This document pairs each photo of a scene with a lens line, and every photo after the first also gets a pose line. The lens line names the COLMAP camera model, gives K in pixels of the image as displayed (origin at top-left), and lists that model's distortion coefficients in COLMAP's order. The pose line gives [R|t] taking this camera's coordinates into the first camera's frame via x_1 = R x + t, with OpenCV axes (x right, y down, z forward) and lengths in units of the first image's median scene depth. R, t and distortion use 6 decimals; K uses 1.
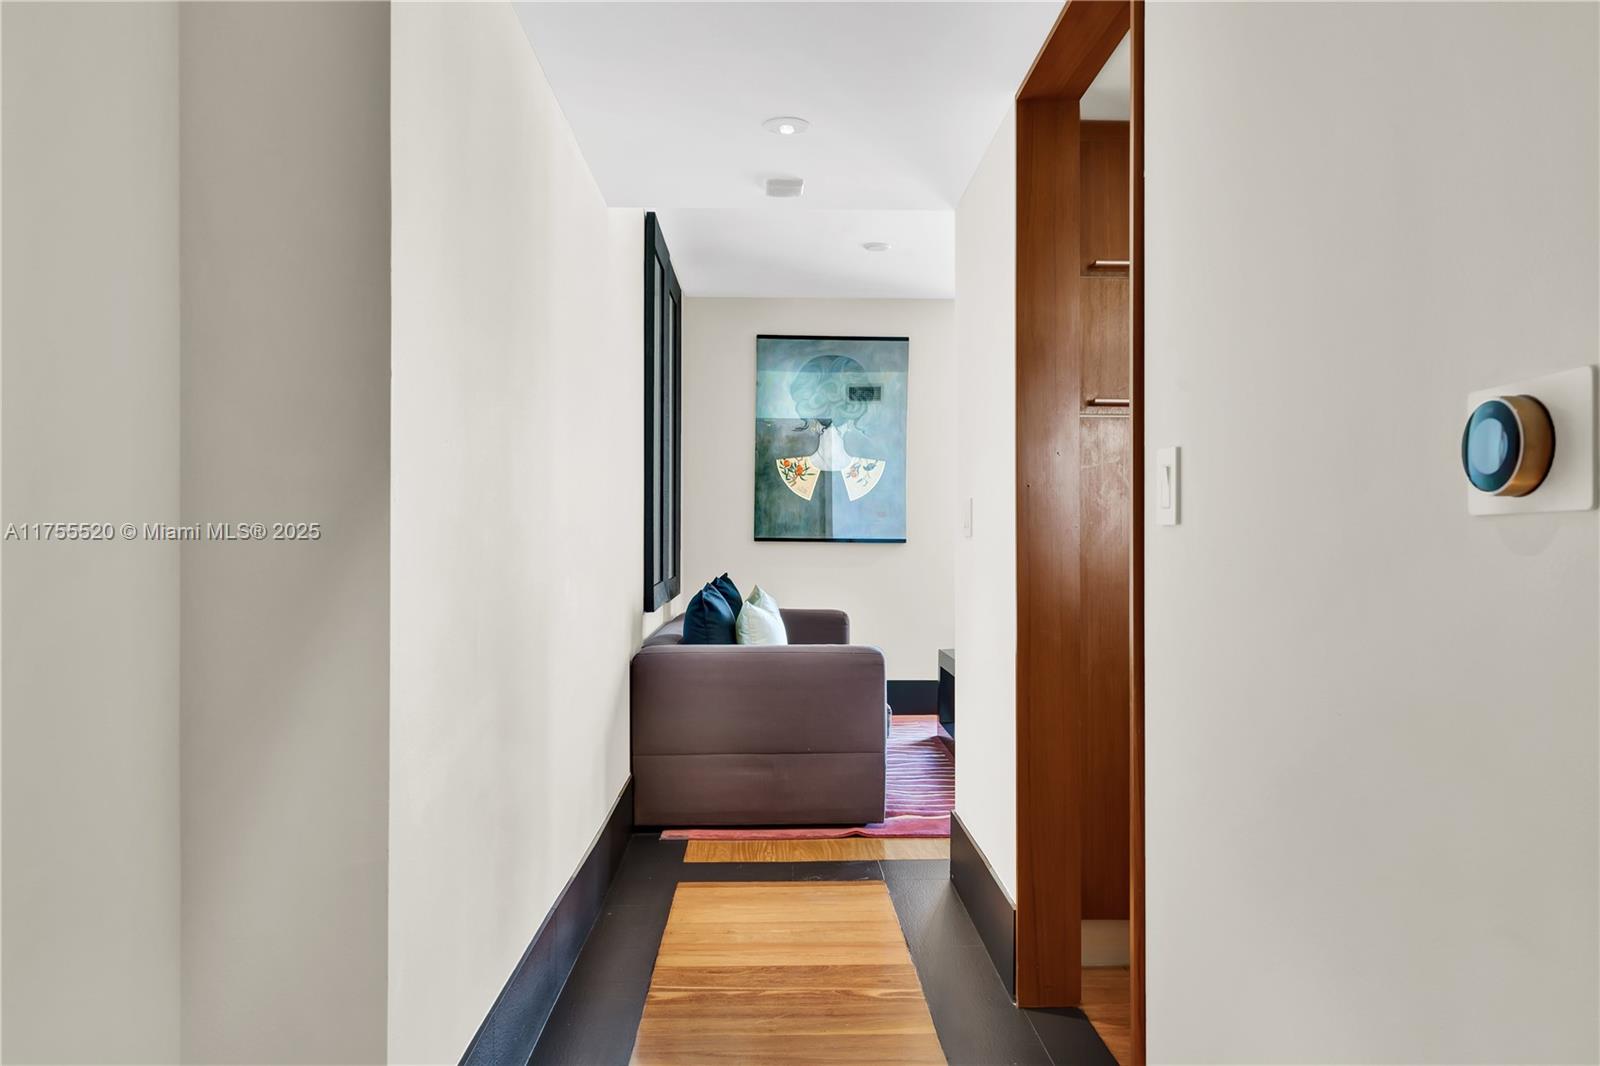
lens RADIAL K [[1106.5, 0, 800.4], [0, 1106.5, 535.8], [0, 0, 1]] dist [0.000930, 0.000046]
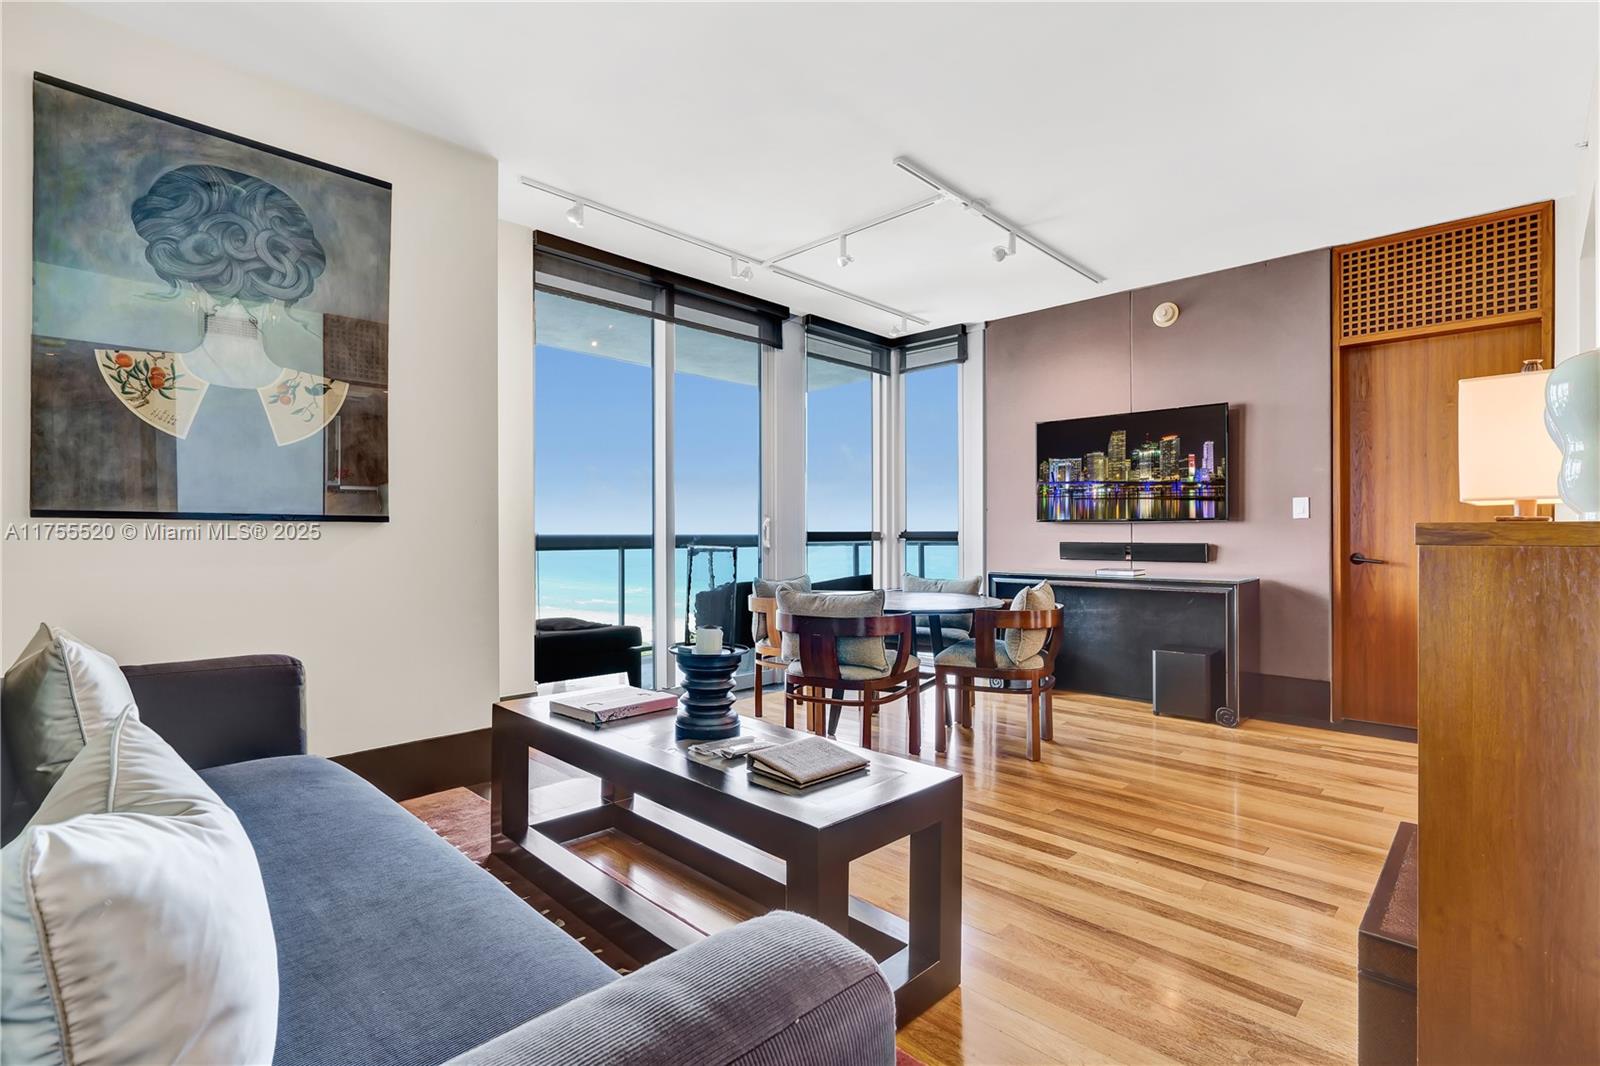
lens RADIAL K [[741.0, 0, 802.9], [0, 741.0, 537.4], [0, 0, 1]] dist [-0.001605, -0.000423]
pose [[0.721458, -0.008618, 0.692405, -0.022841], [-0.004524, 0.999843, 0.017158, 0.007195], [-0.692444, -0.015511, 0.721305, 0.546102]]
